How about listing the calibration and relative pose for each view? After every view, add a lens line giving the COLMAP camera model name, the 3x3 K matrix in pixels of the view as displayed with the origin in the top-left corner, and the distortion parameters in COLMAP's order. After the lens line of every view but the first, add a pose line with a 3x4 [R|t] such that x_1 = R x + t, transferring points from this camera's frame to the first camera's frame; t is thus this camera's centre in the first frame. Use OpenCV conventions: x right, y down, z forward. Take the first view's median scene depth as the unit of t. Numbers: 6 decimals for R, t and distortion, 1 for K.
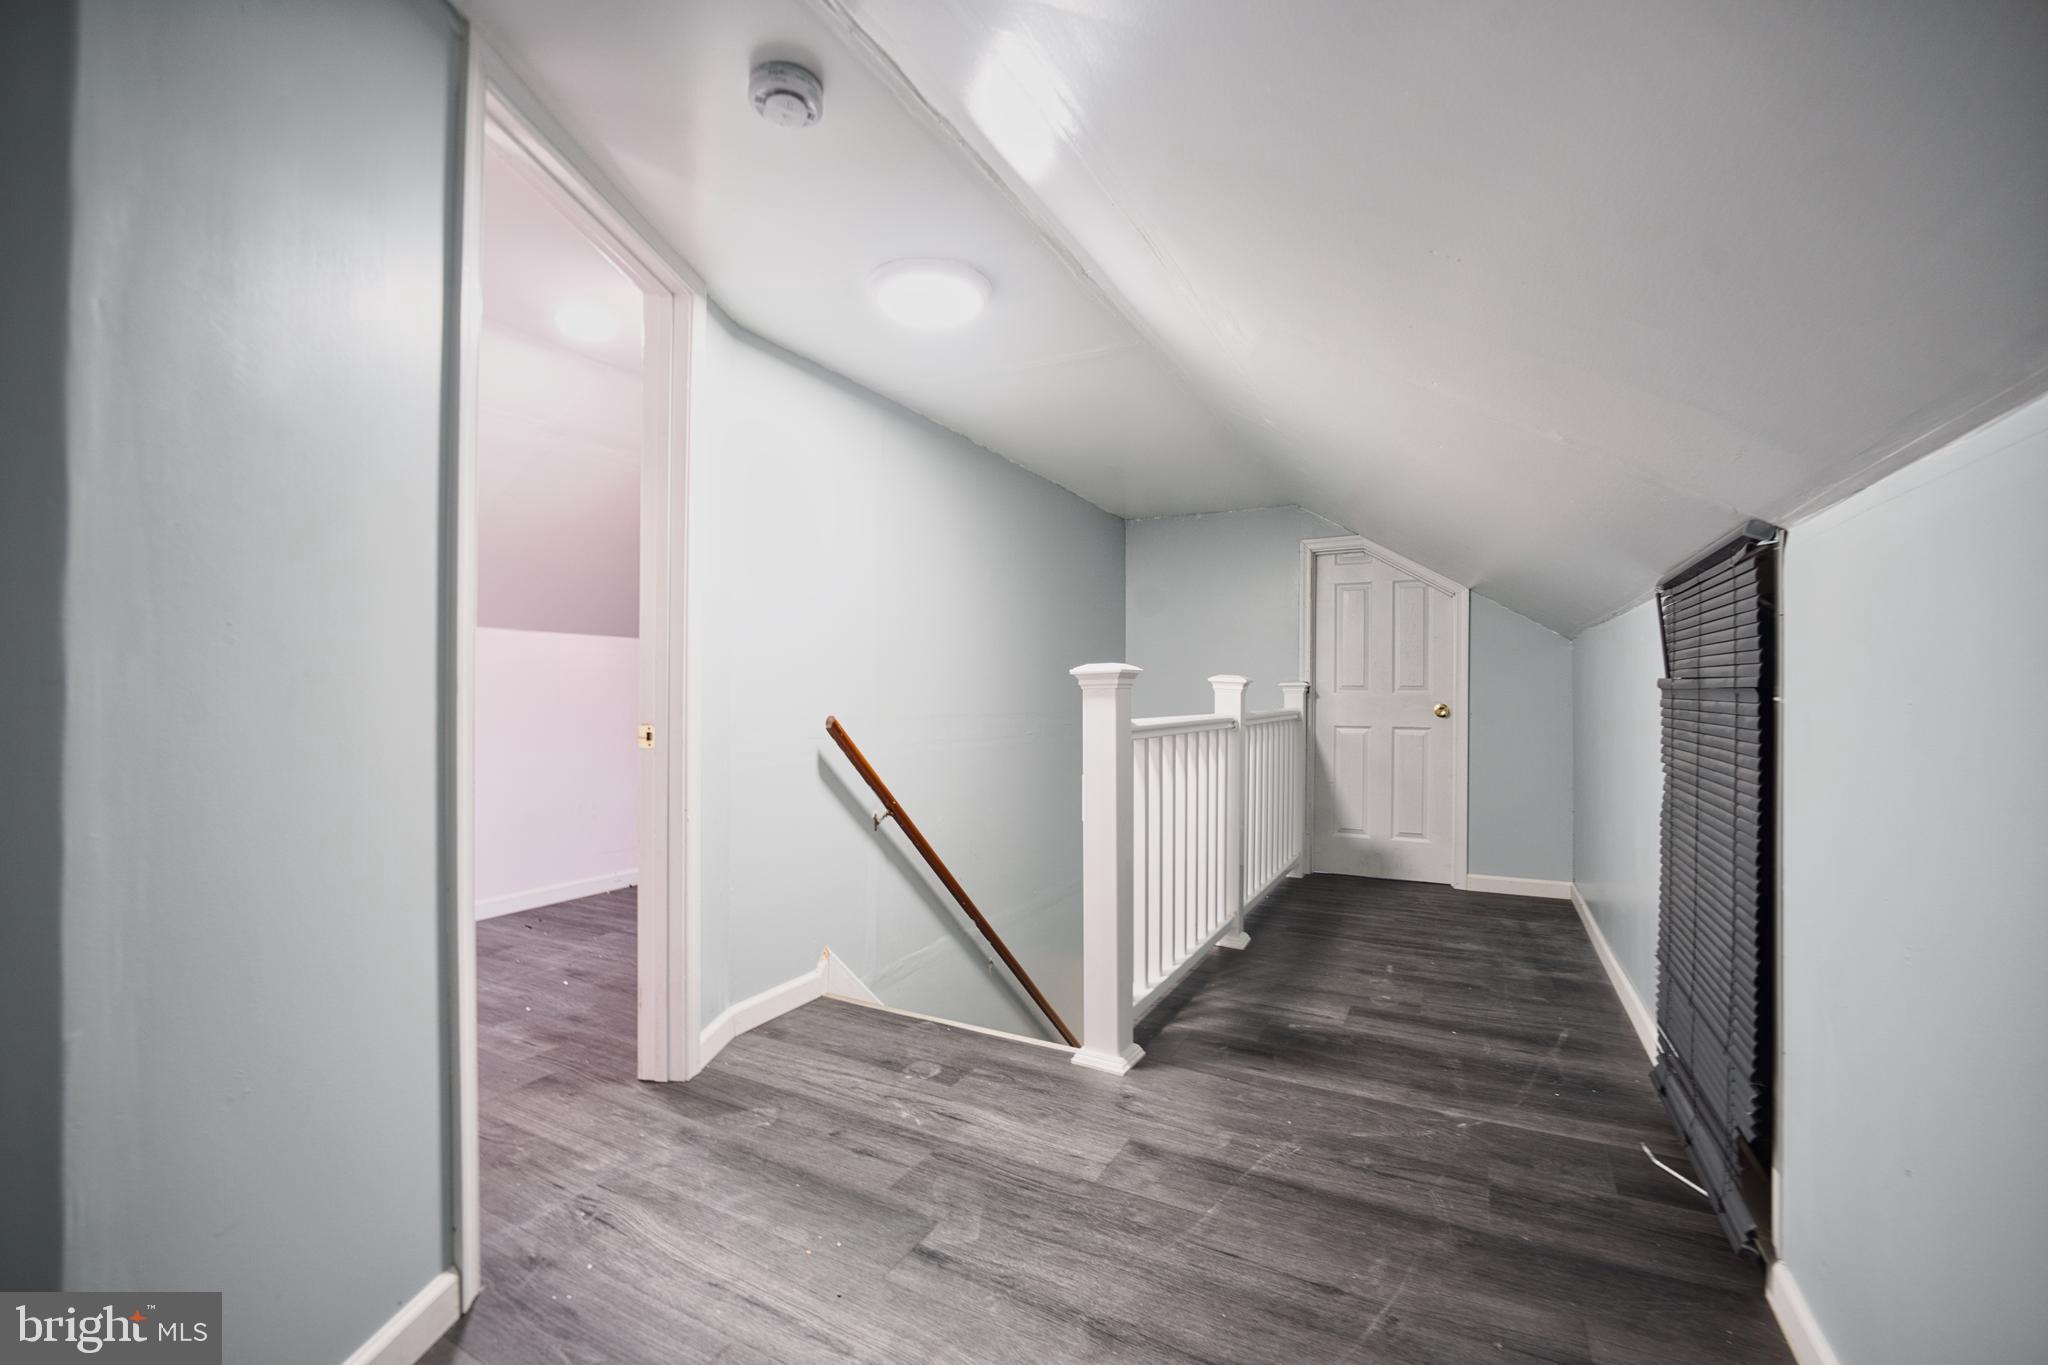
lens RADIAL K [[868.4, 0, 1021.1], [0, 868.4, 683.9], [0, 0, 1]] dist [-0.024441, 0.000651]
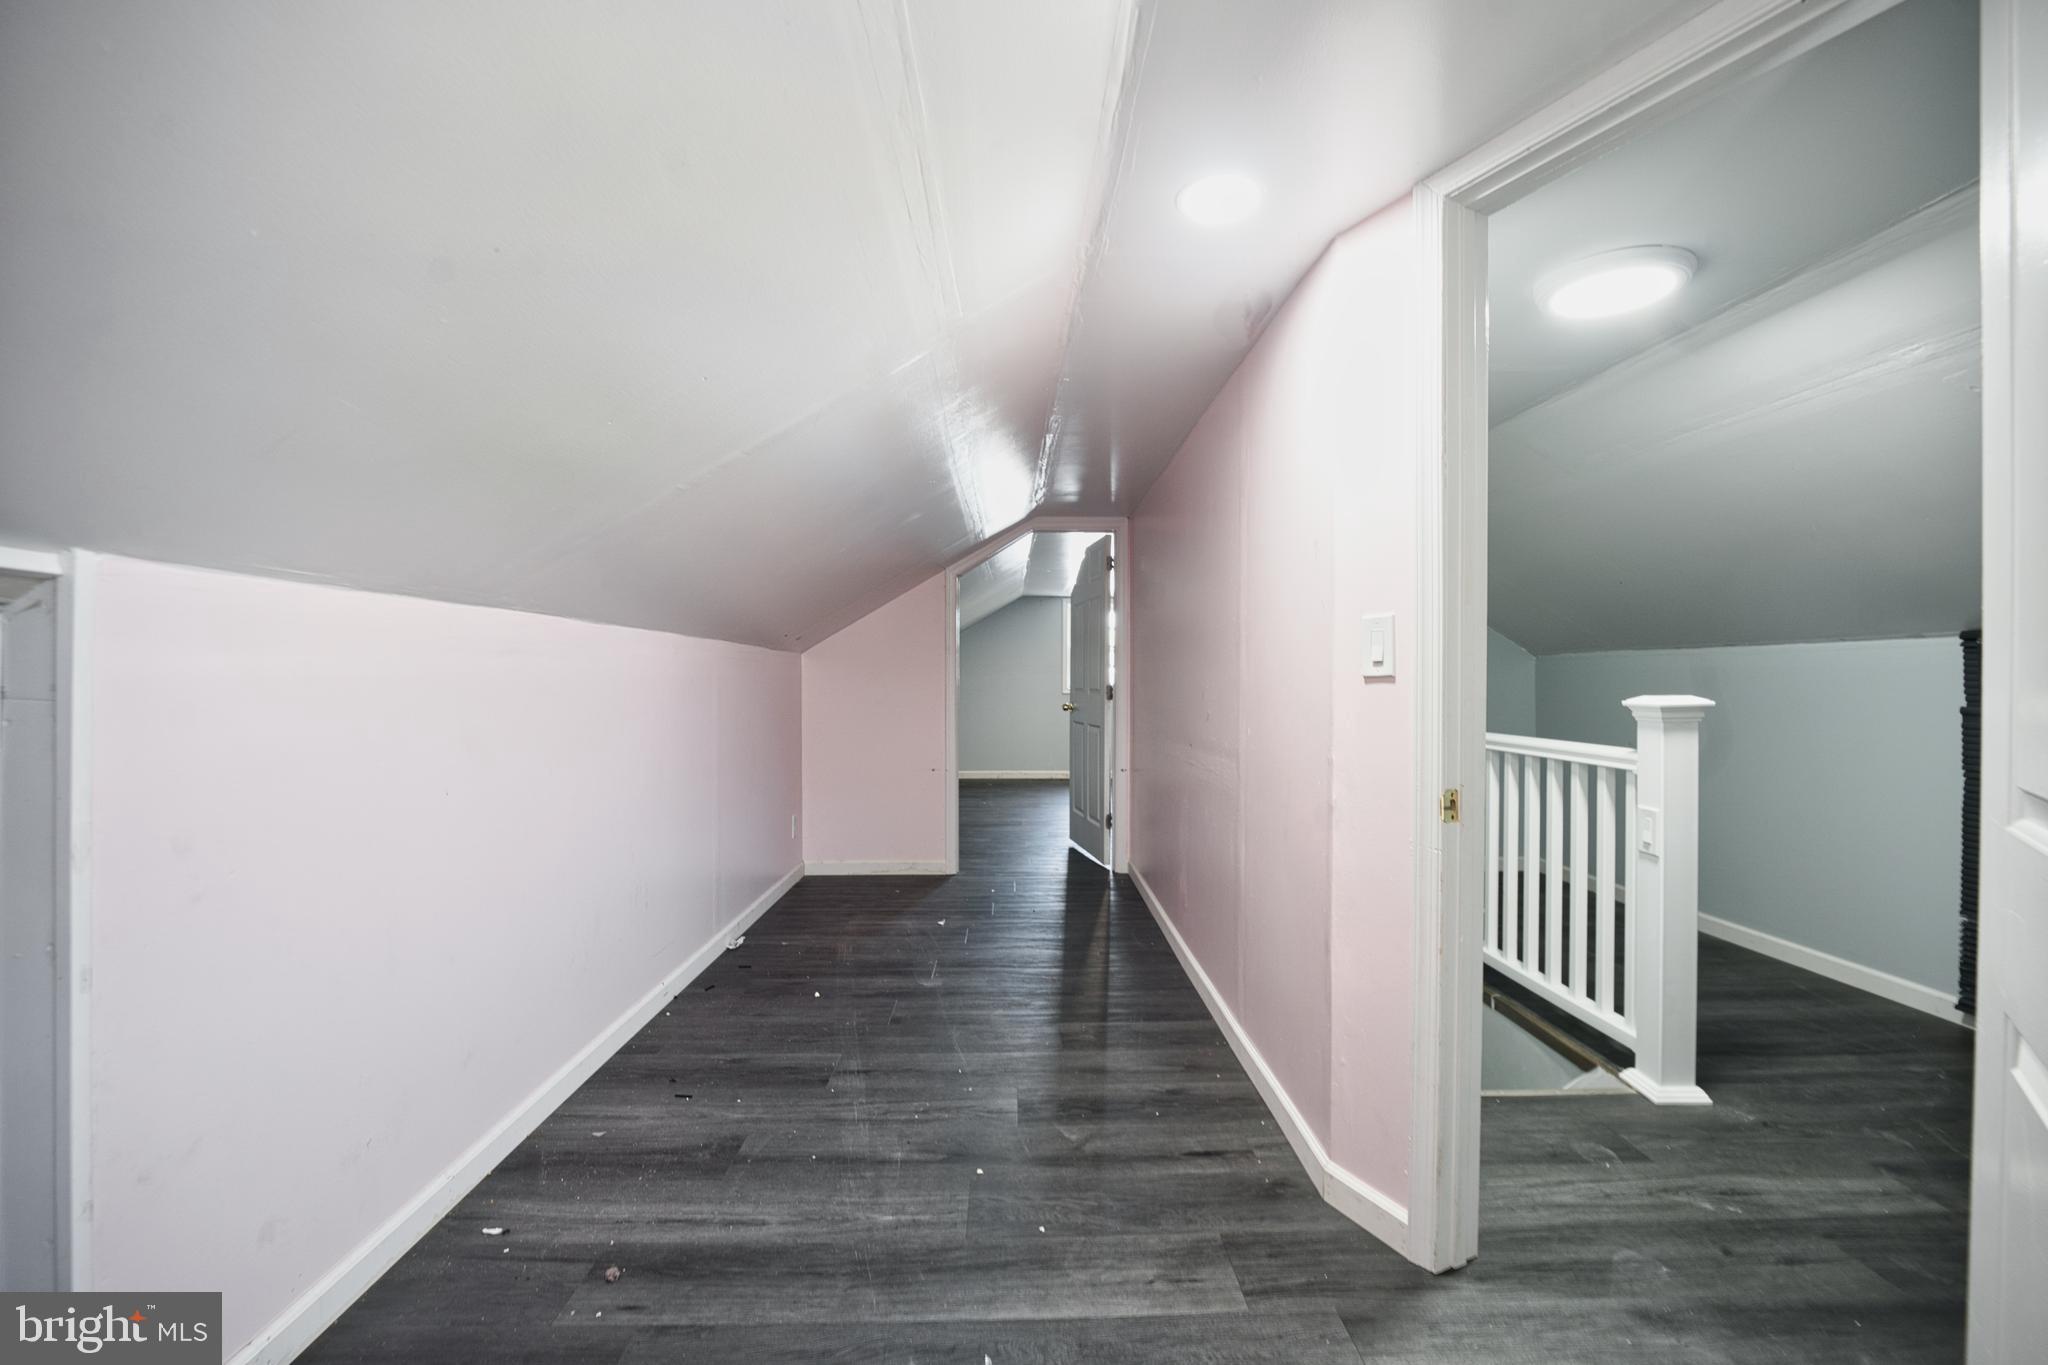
lens RADIAL K [[868.4, 0, 1028.2], [0, 868.4, 682.9], [0, 0, 1]] dist [-0.024441, 0.000651]
pose [[0.874107, -0.000637, 0.485734, -1.103121], [-0.001135, 0.999994, 0.003355, -0.043714], [-0.485733, -0.003484, 0.874100, 0.538770]]
